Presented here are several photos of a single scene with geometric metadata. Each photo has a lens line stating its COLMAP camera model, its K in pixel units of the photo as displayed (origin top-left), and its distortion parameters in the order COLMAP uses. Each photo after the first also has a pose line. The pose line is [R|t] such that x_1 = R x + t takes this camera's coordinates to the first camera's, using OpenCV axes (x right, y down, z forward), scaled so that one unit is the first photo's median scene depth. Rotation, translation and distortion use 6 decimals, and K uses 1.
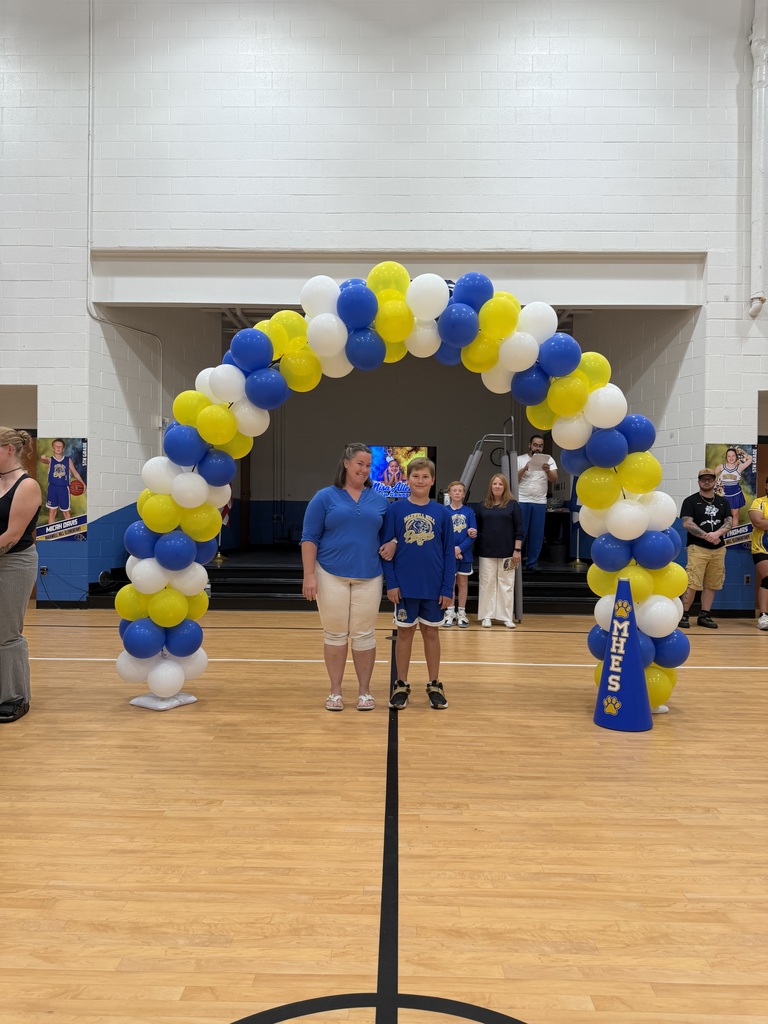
lens RADIAL K [[695.1, 0, 382.9], [0, 695.1, 516.7], [0, 0, 1]] dist [0.009709, -0.002004]
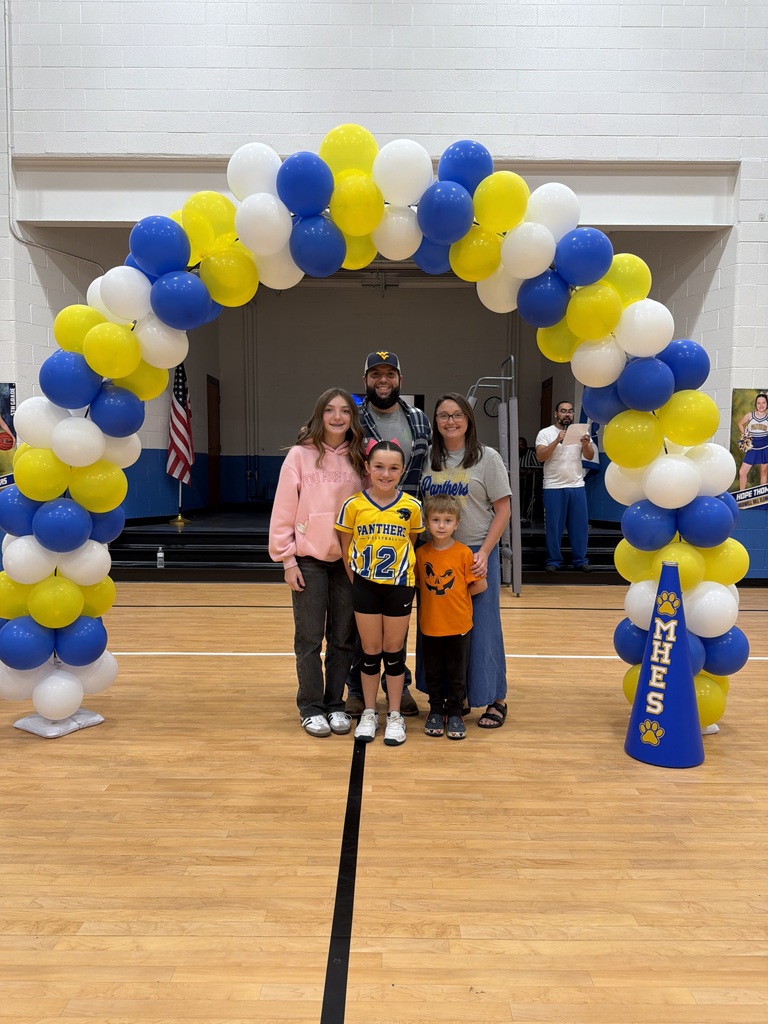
lens RADIAL K [[703.4, 0, 385.4], [0, 703.4, 514.6], [0, 0, 1]] dist [-0.000098, 0.001166]
pose [[0.999834, -0.003984, 0.017785, 0.032058], [0.002862, 0.998029, 0.062687, -0.009696], [-0.018000, -0.062626, 0.997875, 0.271422]]
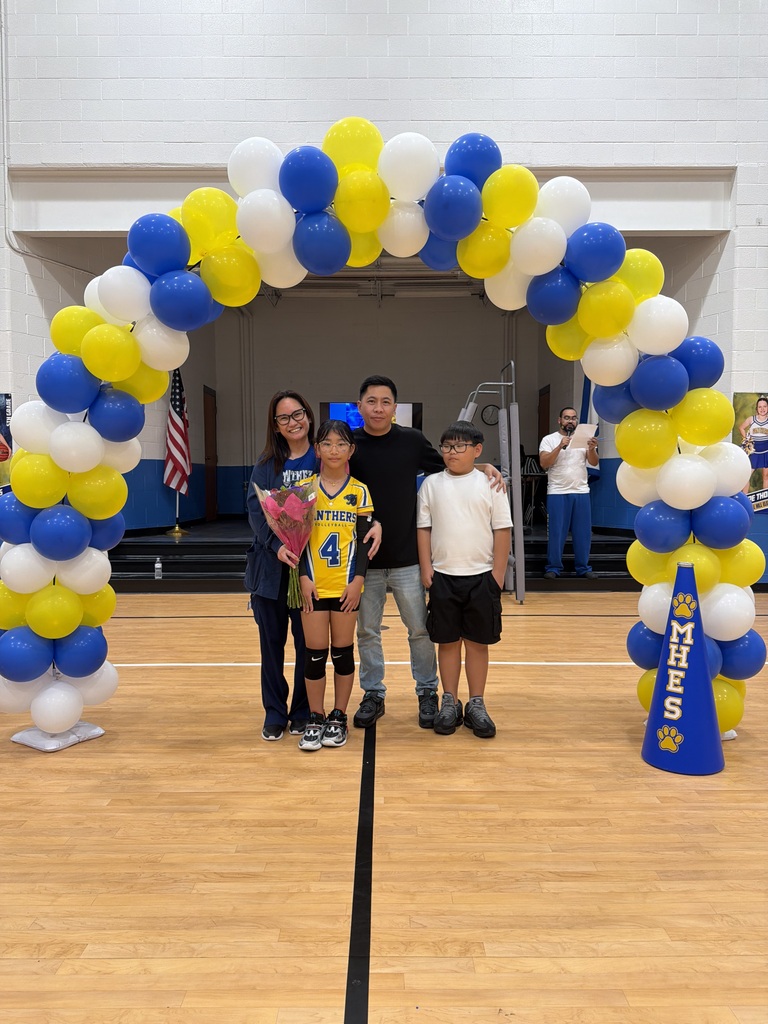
lens RADIAL K [[704.5, 0, 384.0], [0, 704.5, 512.0], [0, 0, 1]] dist [-0.003366, 0.002784]
pose [[0.999661, -0.013408, 0.022317, 0.018877], [0.012442, 0.999004, 0.042848, 0.000709], [-0.022869, -0.042556, 0.998832, 0.289124]]
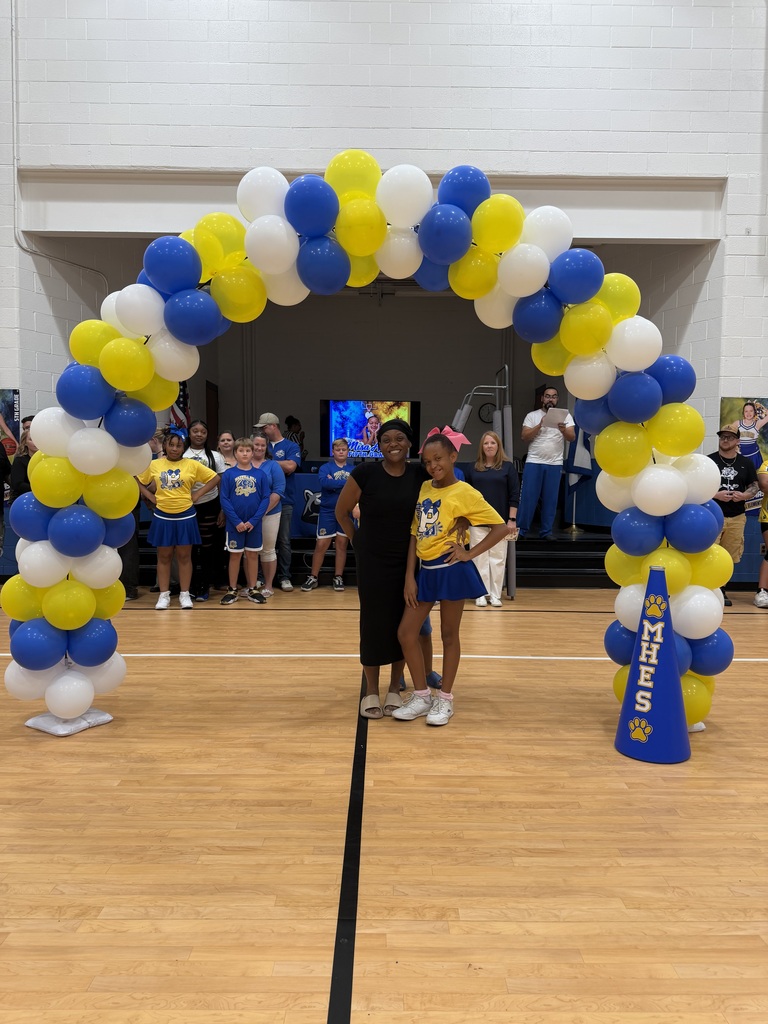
lens RADIAL K [[700.1, 0, 386.4], [0, 700.1, 510.7], [0, 0, 1]] dist [0.002515, -0.000434]
pose [[0.999643, -0.002215, 0.026629, 0.024867], [0.000832, 0.998655, 0.051842, -0.014751], [-0.026708, -0.051801, 0.998300, 0.240000]]
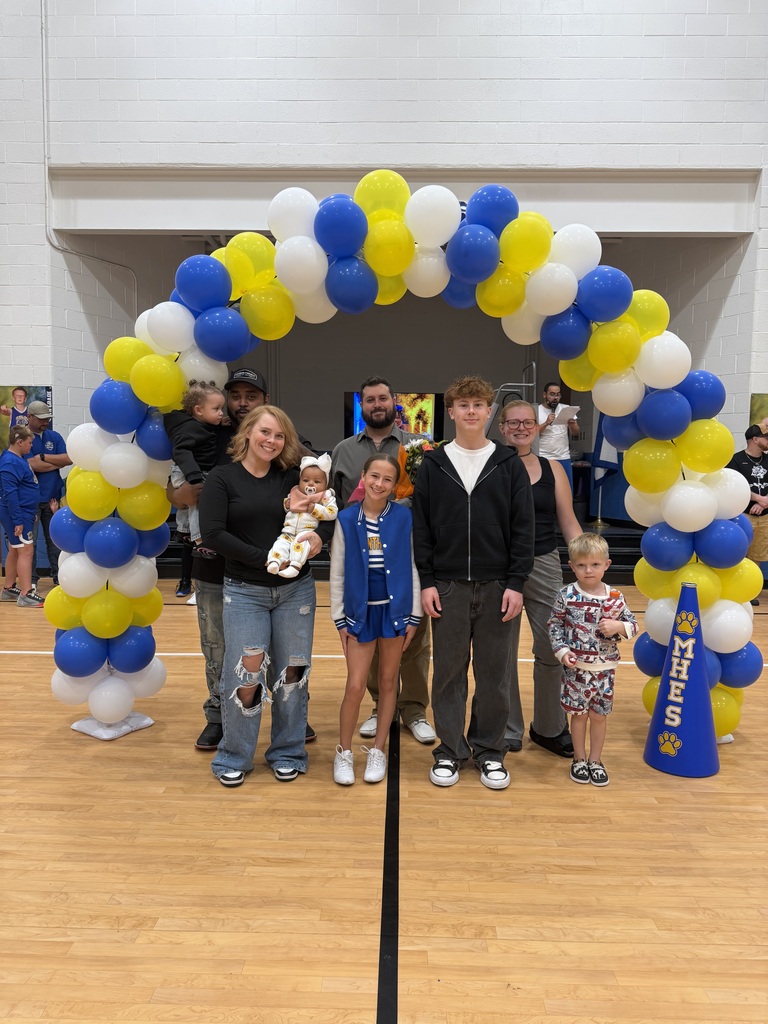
lens RADIAL K [[700.1, 0, 386.4], [0, 700.1, 510.7], [0, 0, 1]] dist [0.002515, -0.000434]
pose [[0.999997, 0.001107, -0.002235, 0.007964], [-0.000931, 0.997016, 0.077191, -0.055184], [0.002314, -0.077188, 0.997014, 0.226525]]
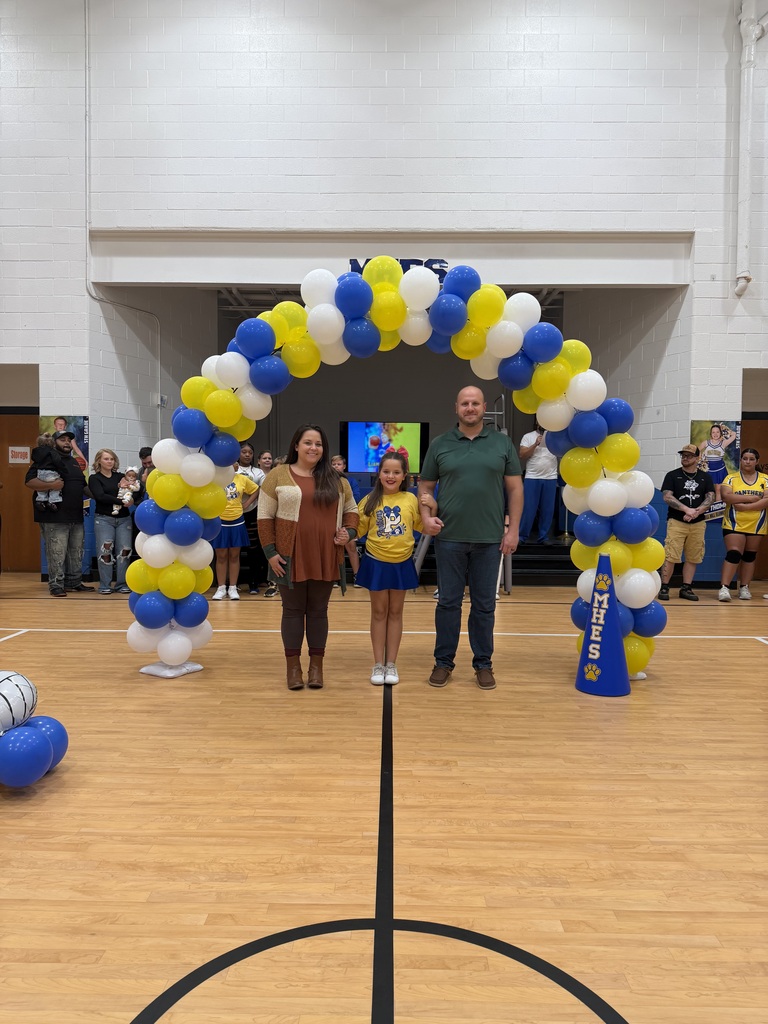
lens RADIAL K [[689.3, 0, 377.4], [0, 689.3, 507.6], [0, 0, 1]] dist [0.030904, -0.025738]
pose [[0.999996, -0.002156, 0.001564, -0.002304], [0.002112, 0.999616, 0.027627, -0.011940], [-0.001623, -0.027623, 0.999617, -0.056336]]
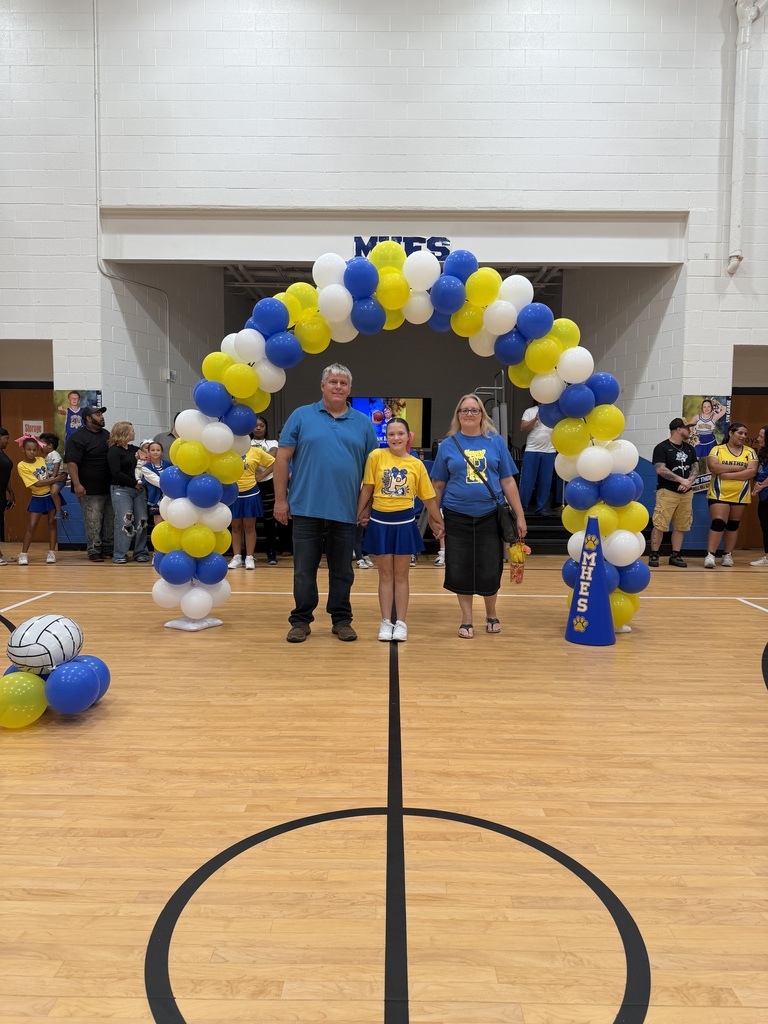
lens RADIAL K [[685.6, 0, 382.6], [0, 685.6, 502.5], [0, 0, 1]] dist [0.062164, -0.054587]
pose [[0.999970, -0.001908, 0.007481, -0.012075], [0.001510, 0.998597, 0.052939, 0.005194], [-0.007572, -0.052926, 0.998570, -0.146632]]
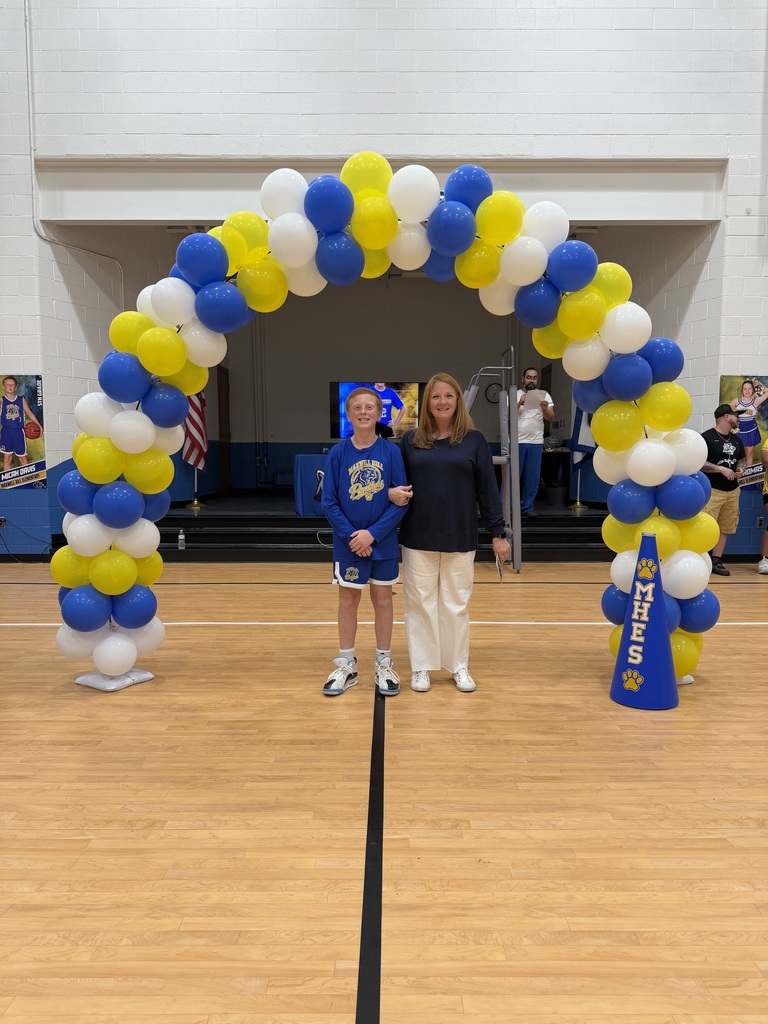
lens RADIAL K [[698.5, 0, 387.8], [0, 698.5, 514.6], [0, 0, 1]] dist [0.008584, -0.002296]
pose [[0.999753, -0.012144, 0.018596, 0.012186], [0.010542, 0.996415, 0.083944, -0.009184], [-0.019549, -0.083727, 0.996297, 0.161082]]
